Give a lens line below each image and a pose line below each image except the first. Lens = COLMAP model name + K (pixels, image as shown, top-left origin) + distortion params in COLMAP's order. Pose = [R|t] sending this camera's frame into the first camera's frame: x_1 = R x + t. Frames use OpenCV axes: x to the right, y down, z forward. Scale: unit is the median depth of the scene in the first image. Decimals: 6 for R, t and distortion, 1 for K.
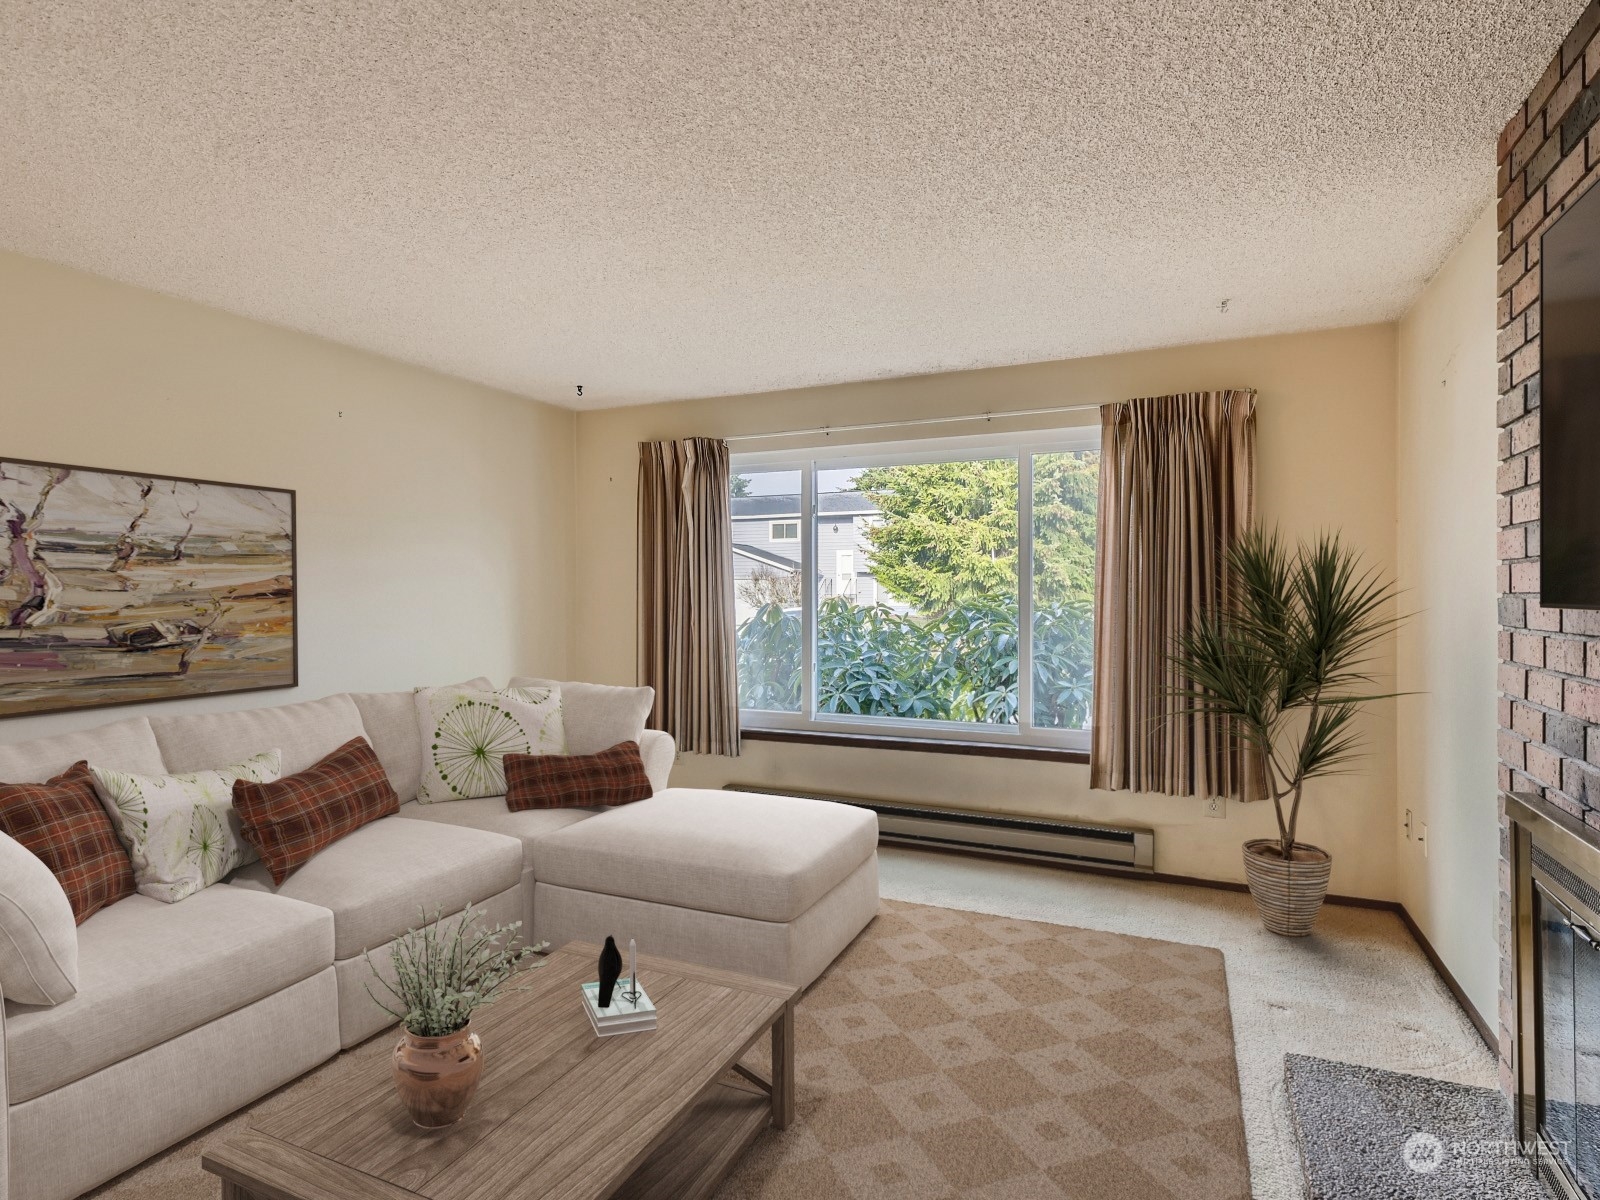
lens RADIAL K [[854.2, 0, 807.7], [0, 854.2, 596.1], [0, 0, 1]] dist [-0.006952, -0.001465]
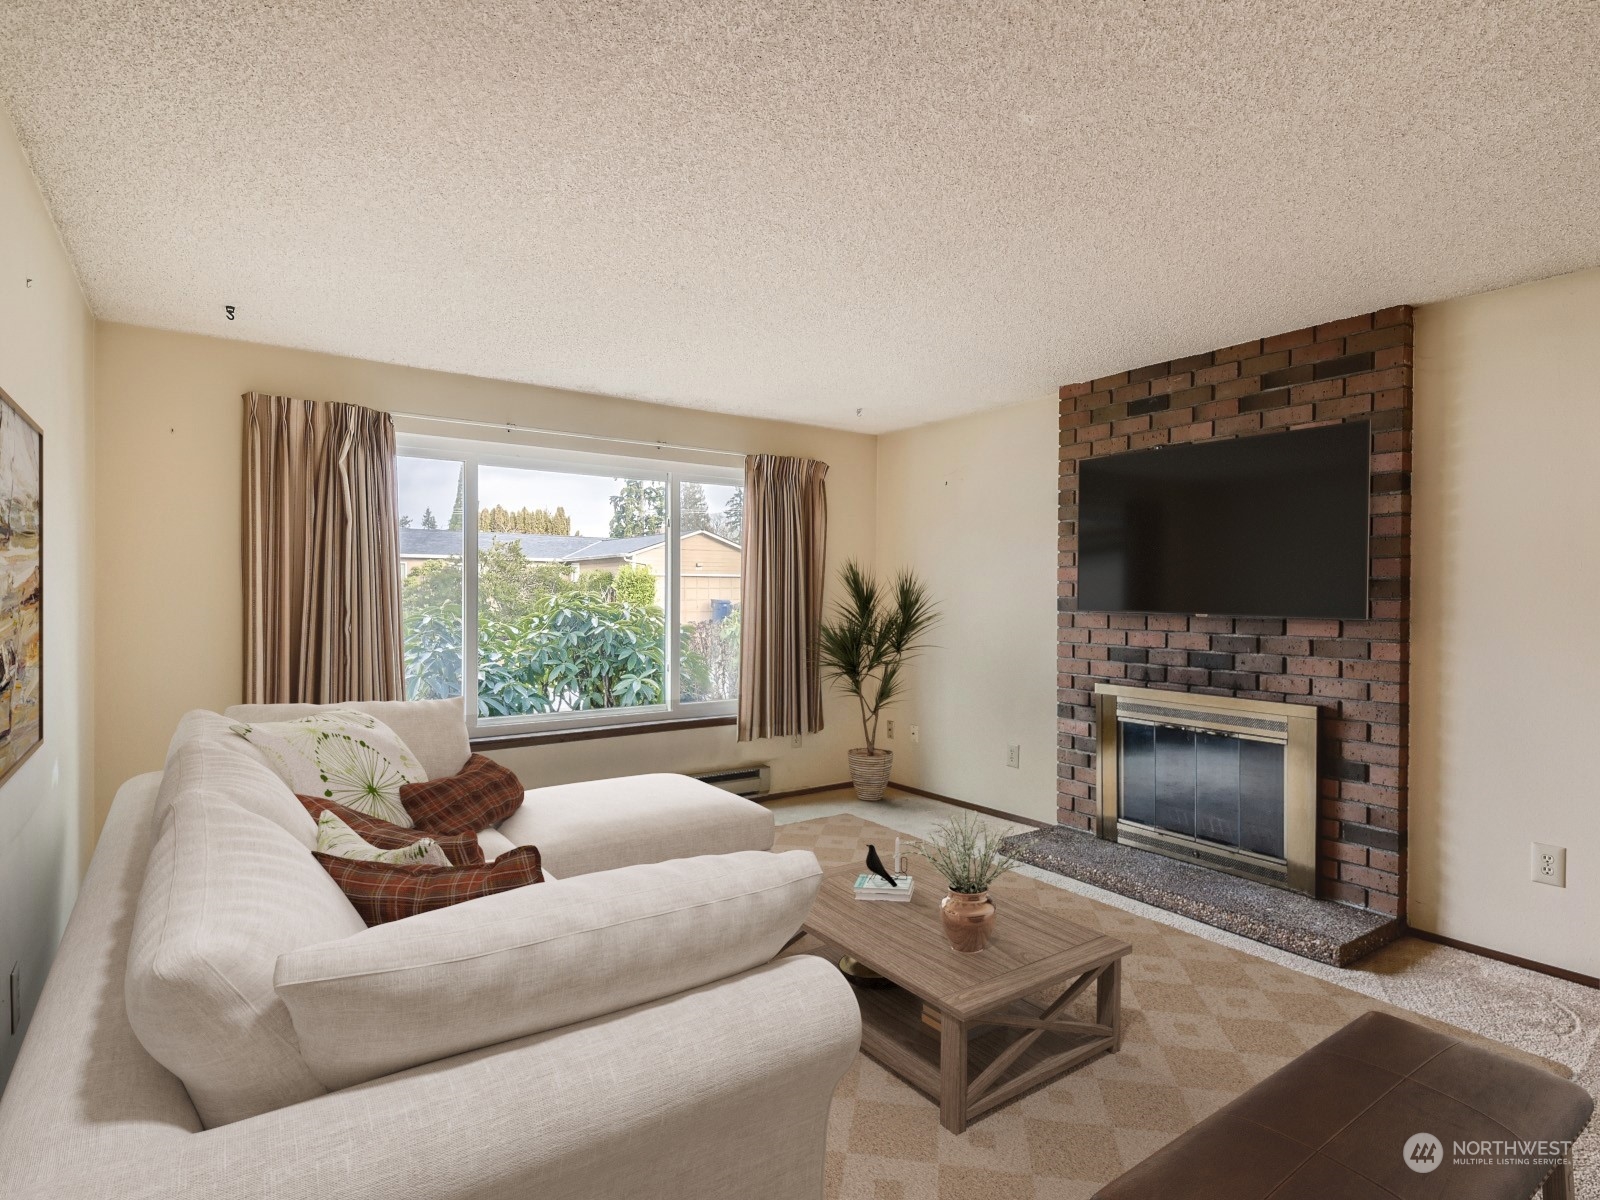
lens RADIAL K [[854.2, 0, 807.4], [0, 854.2, 600.9], [0, 0, 1]] dist [-0.006952, -0.001465]
pose [[0.511852, 0.002603, 0.859070, -0.760235], [-0.005289, 0.999986, 0.000121, 0.005493], [-0.859057, -0.004606, 0.511858, 0.229674]]
